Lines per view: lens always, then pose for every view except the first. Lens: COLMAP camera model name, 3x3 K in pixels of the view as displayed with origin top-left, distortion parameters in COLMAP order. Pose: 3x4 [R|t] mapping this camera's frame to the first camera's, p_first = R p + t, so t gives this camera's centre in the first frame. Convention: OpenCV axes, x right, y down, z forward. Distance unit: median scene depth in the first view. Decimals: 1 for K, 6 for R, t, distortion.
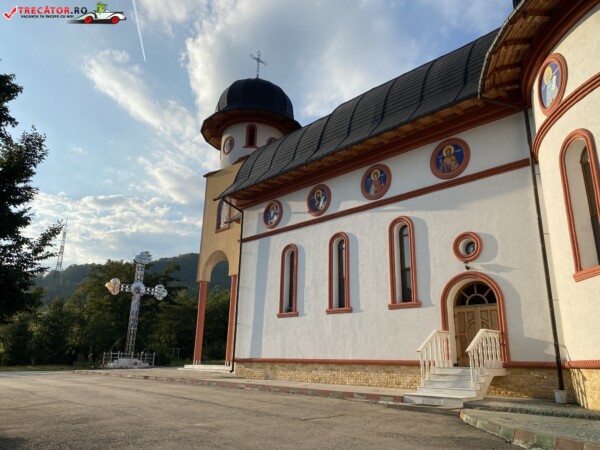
lens RADIAL K [[455.7, 0, 298.6], [0, 455.7, 226.8], [0, 0, 1]] dist [0.029268, -0.030640]
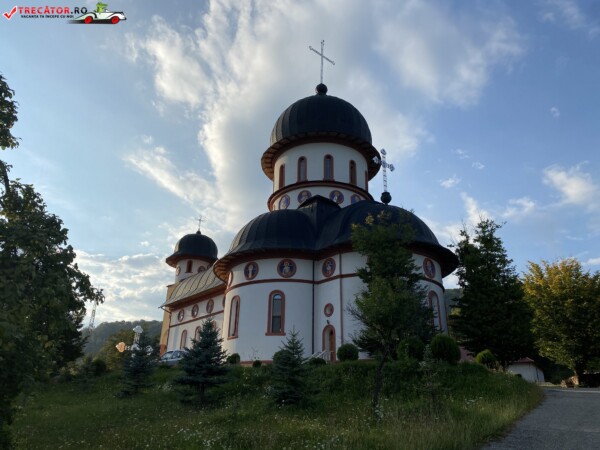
lens RADIAL K [[455.7, 0, 301.7], [0, 455.7, 231.1], [0, 0, 1]] dist [0.029268, -0.030640]
pose [[0.998285, -0.026983, -0.051946, 0.359585], [0.021367, 0.994159, -0.105787, -0.102388], [0.054497, 0.104495, 0.993031, -0.684664]]
